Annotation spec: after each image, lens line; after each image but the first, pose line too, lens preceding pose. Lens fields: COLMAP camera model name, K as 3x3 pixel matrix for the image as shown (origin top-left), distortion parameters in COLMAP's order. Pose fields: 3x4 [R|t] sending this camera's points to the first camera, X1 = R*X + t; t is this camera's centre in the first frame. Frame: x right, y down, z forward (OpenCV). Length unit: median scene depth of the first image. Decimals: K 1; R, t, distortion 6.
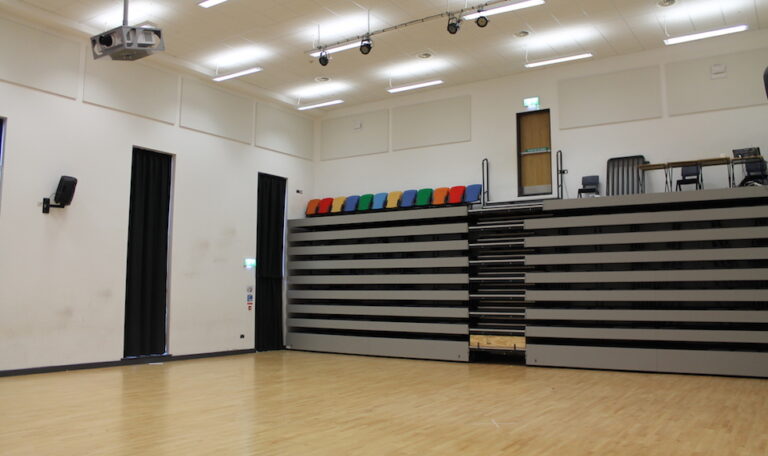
lens RADIAL K [[637.4, 0, 379.5], [0, 637.4, 233.1], [0, 0, 1]] dist [-0.157806, 0.120234]
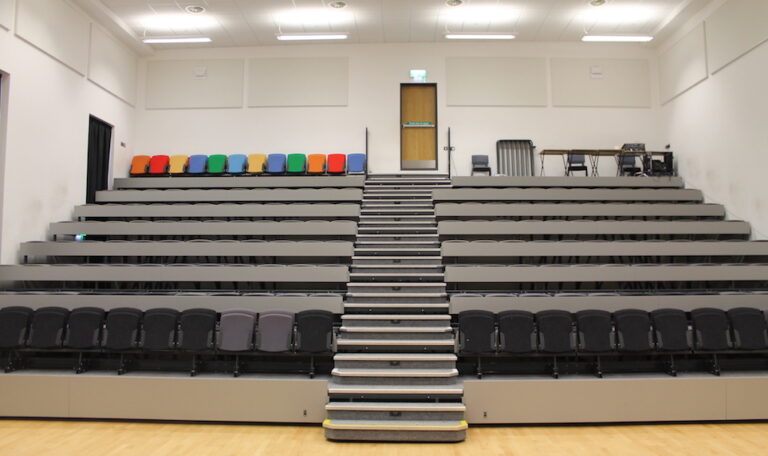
lens RADIAL K [[637.4, 0, 385.8], [0, 637.4, 222.6], [0, 0, 1]] dist [-0.157806, 0.120234]
pose [[0.848904, 0.033778, 0.527467, -0.309591], [-0.043198, 0.999051, 0.005545, 0.017598], [-0.526780, -0.027493, 0.849557, 0.191034]]
